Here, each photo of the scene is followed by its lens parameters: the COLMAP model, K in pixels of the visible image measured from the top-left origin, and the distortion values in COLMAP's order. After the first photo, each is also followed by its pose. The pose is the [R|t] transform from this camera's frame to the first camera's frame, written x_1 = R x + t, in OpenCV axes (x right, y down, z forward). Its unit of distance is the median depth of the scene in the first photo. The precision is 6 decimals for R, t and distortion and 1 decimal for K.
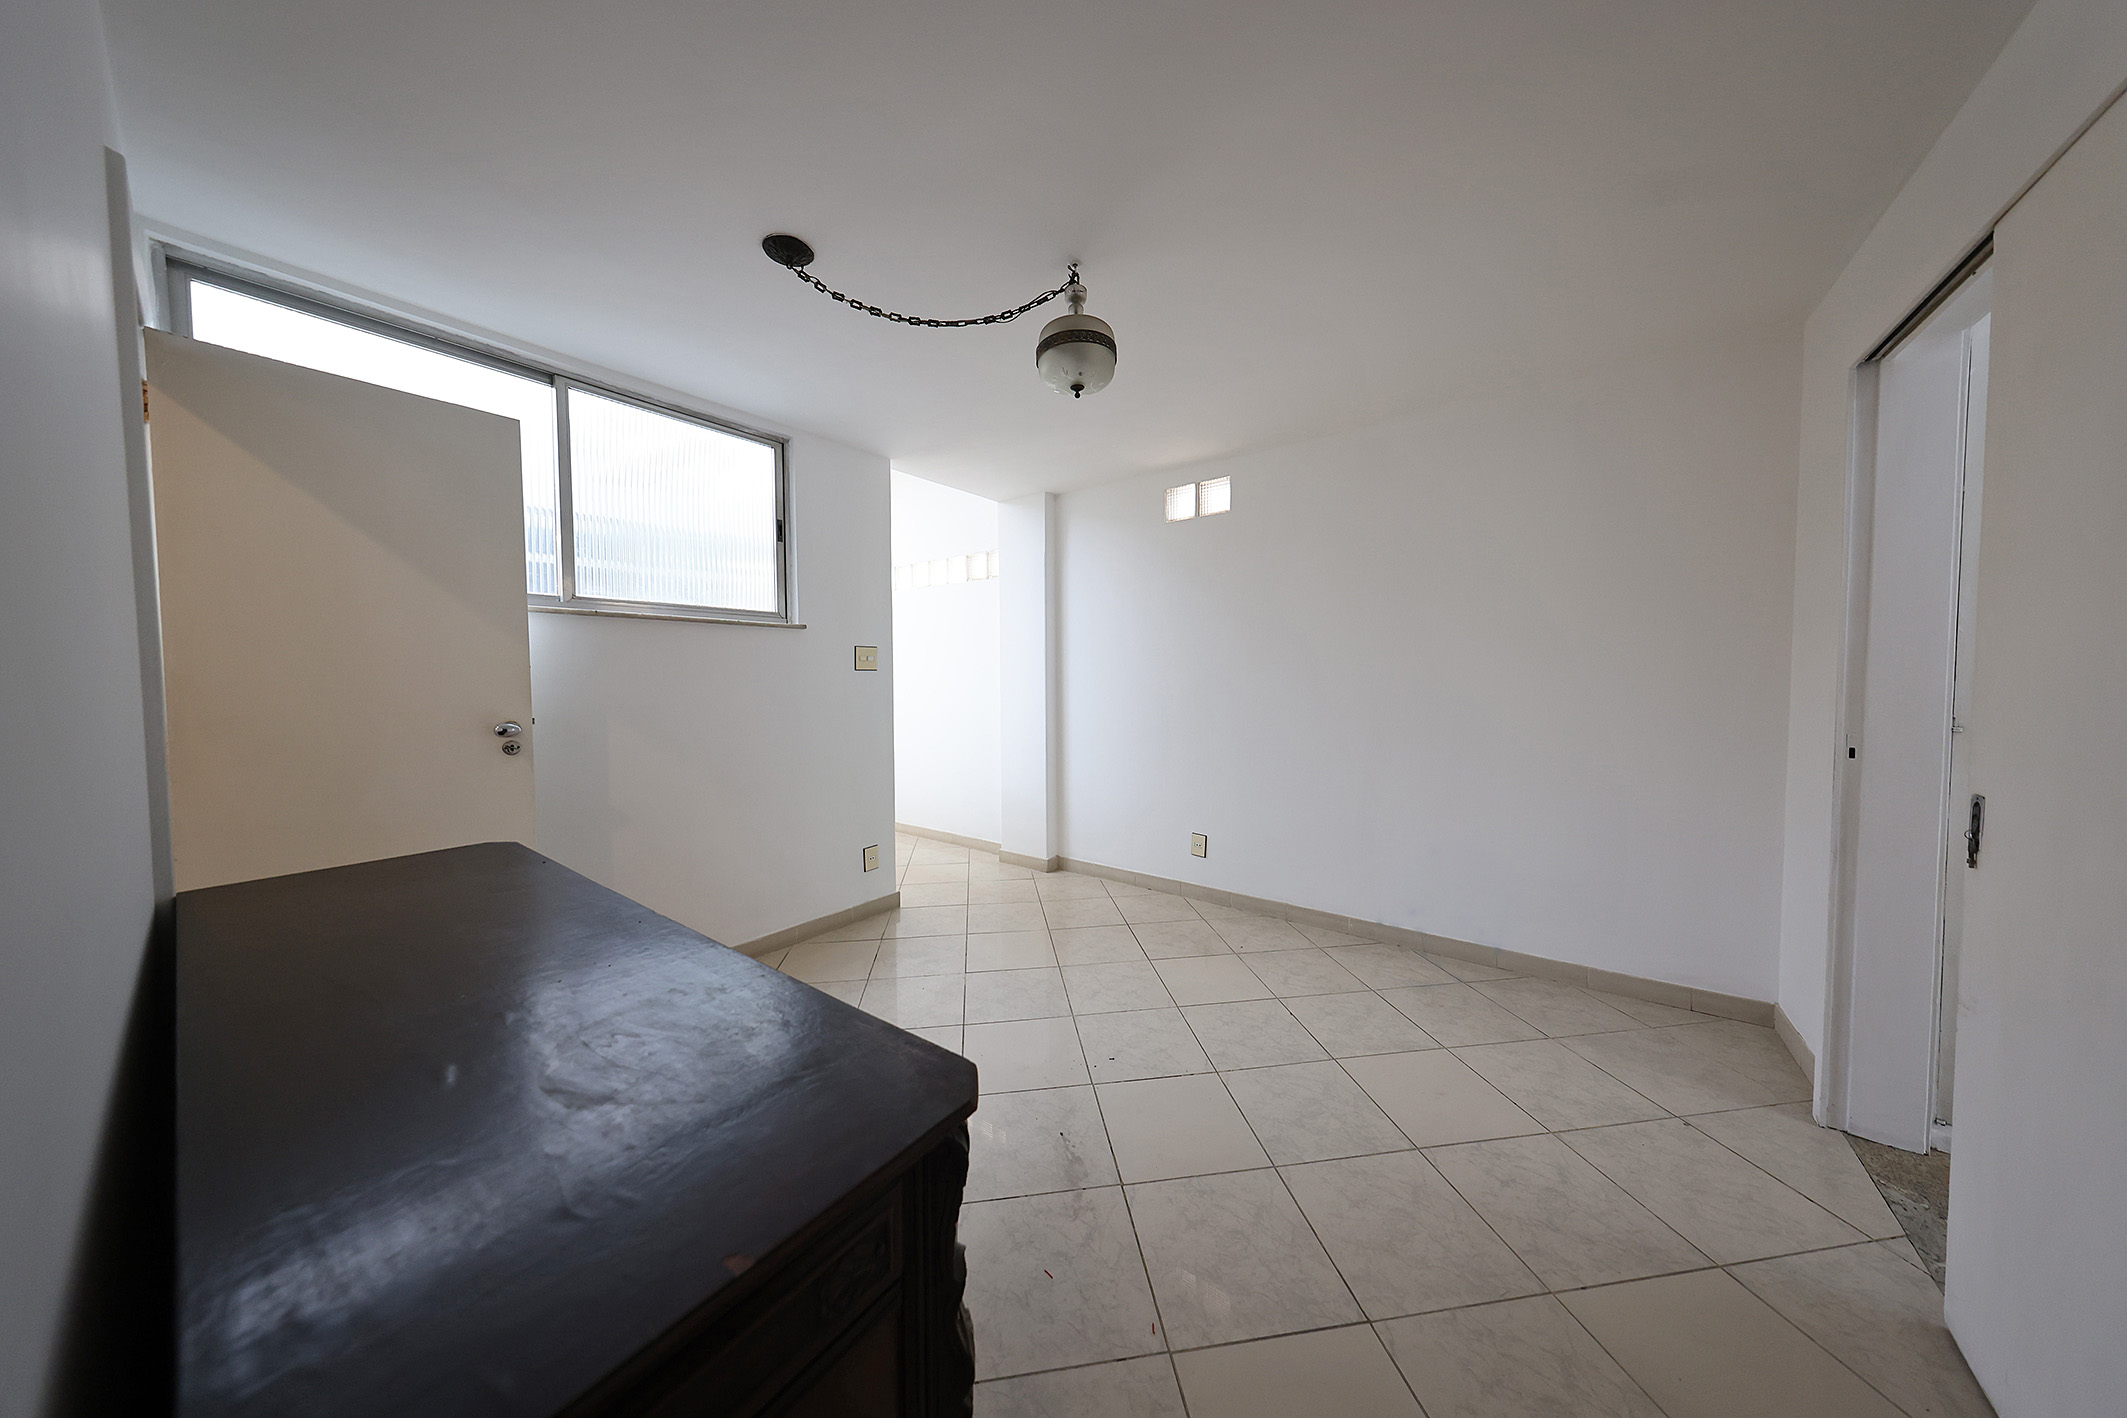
lens RADIAL K [[641.0, 0, 1063.4], [0, 641.0, 703.3], [0, 0, 1]] dist [0.000811, 0.000042]
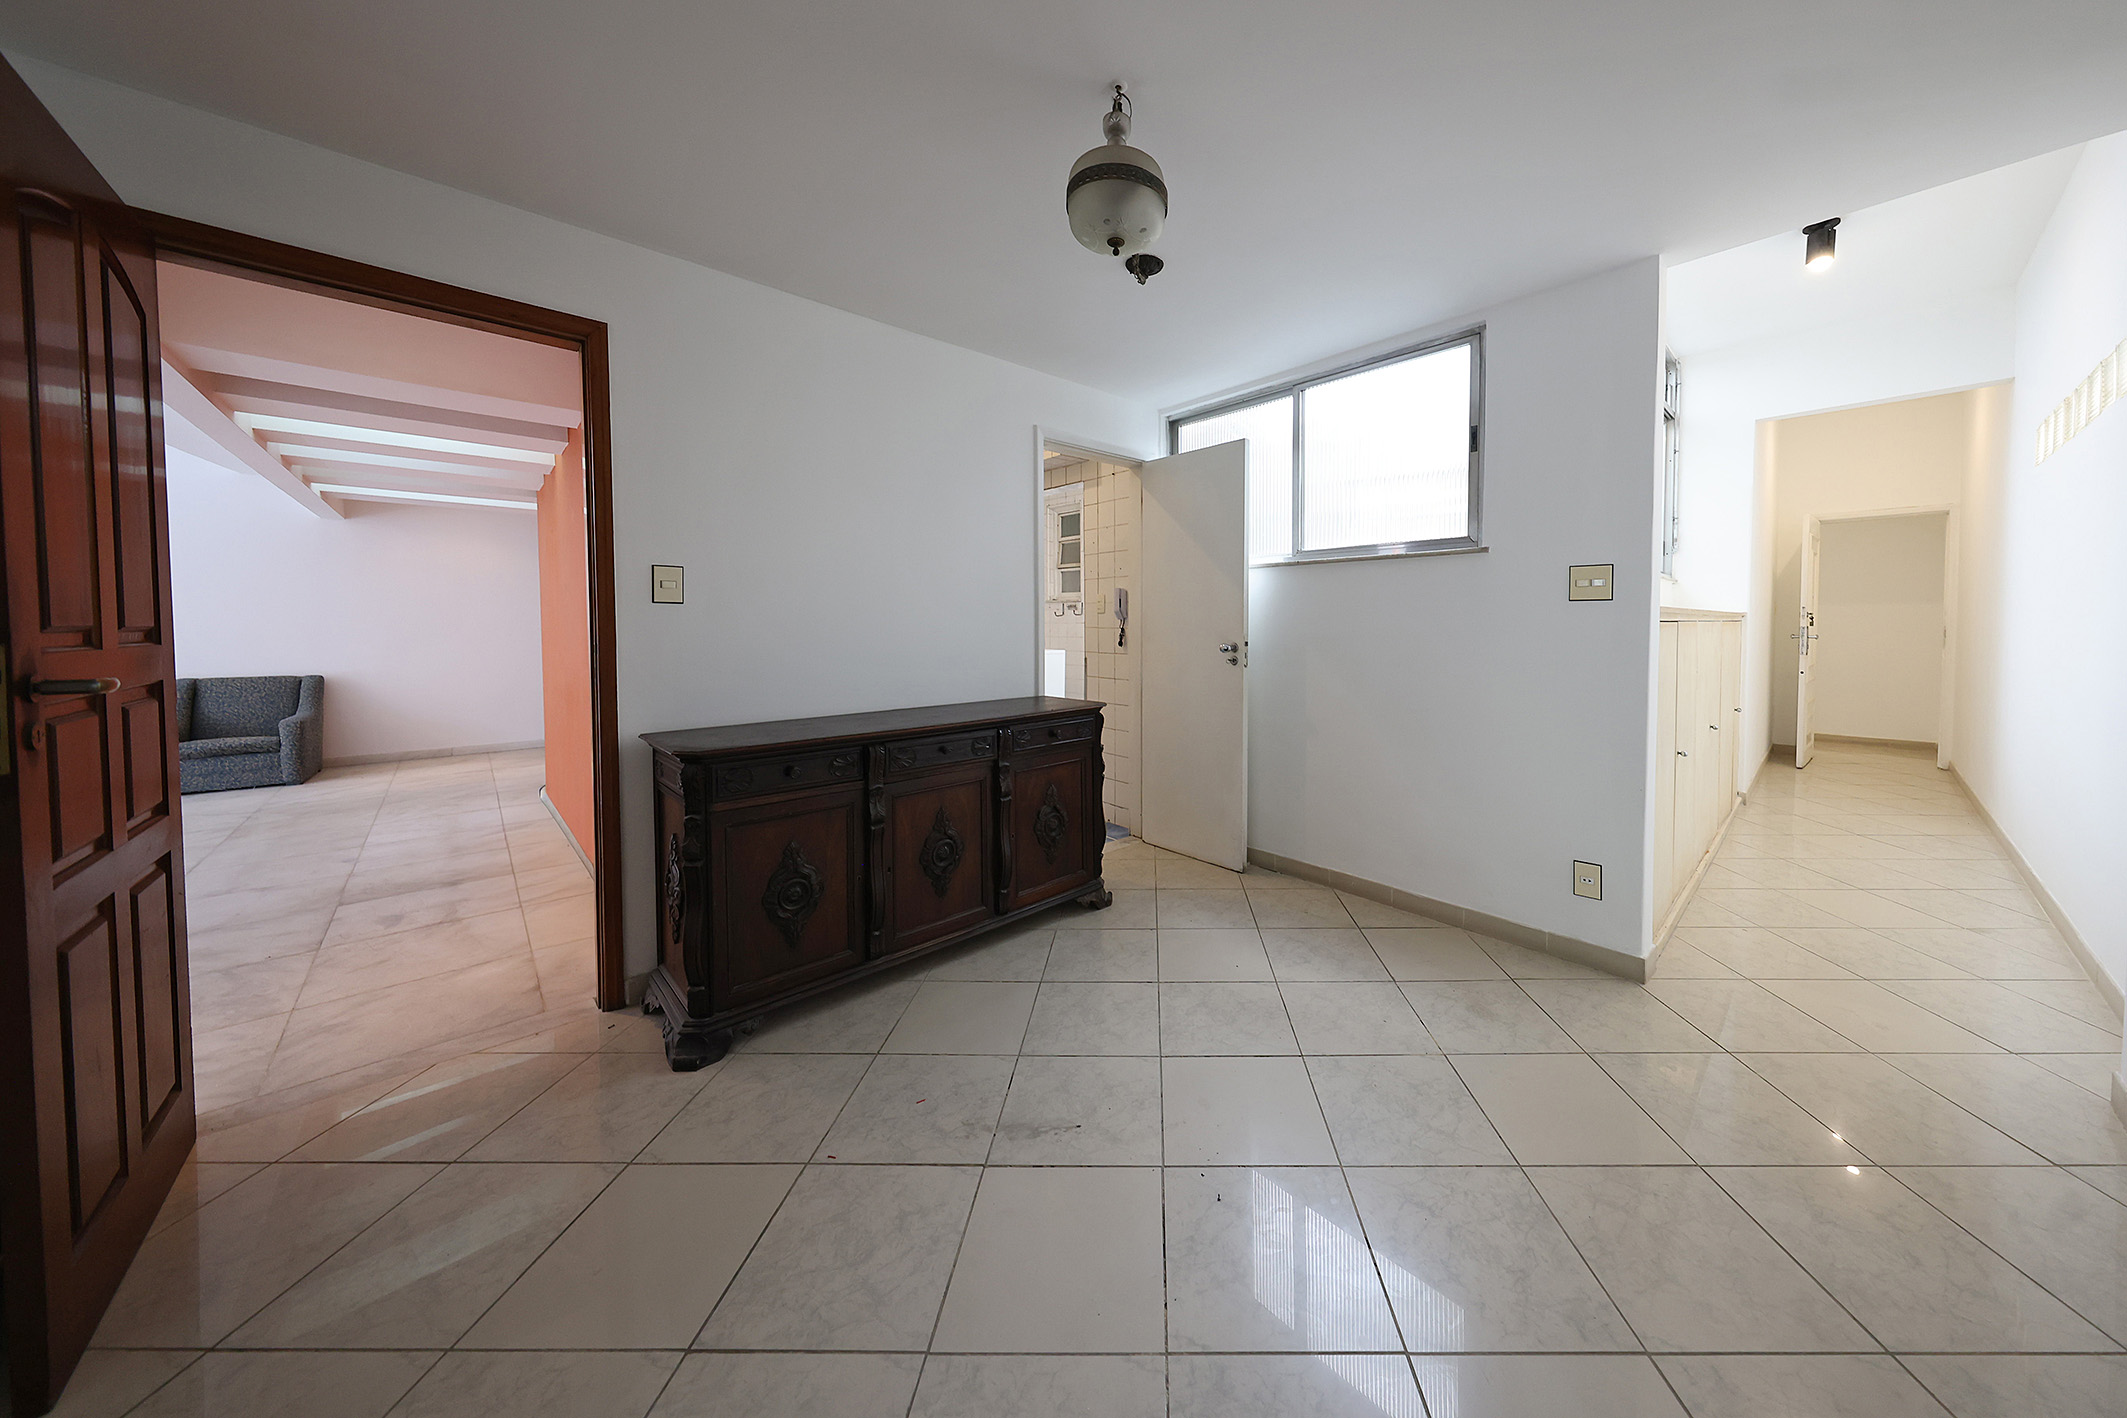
lens RADIAL K [[683.2, 0, 1139.4], [0, 683.2, 648.6], [0, 0, 1]] dist [0.001402, 0.000078]
pose [[-0.141728, 0.039559, -0.989115, 0.665445], [-0.041112, 0.998104, 0.045810, -0.020452], [0.989052, 0.047157, -0.139833, 0.888806]]
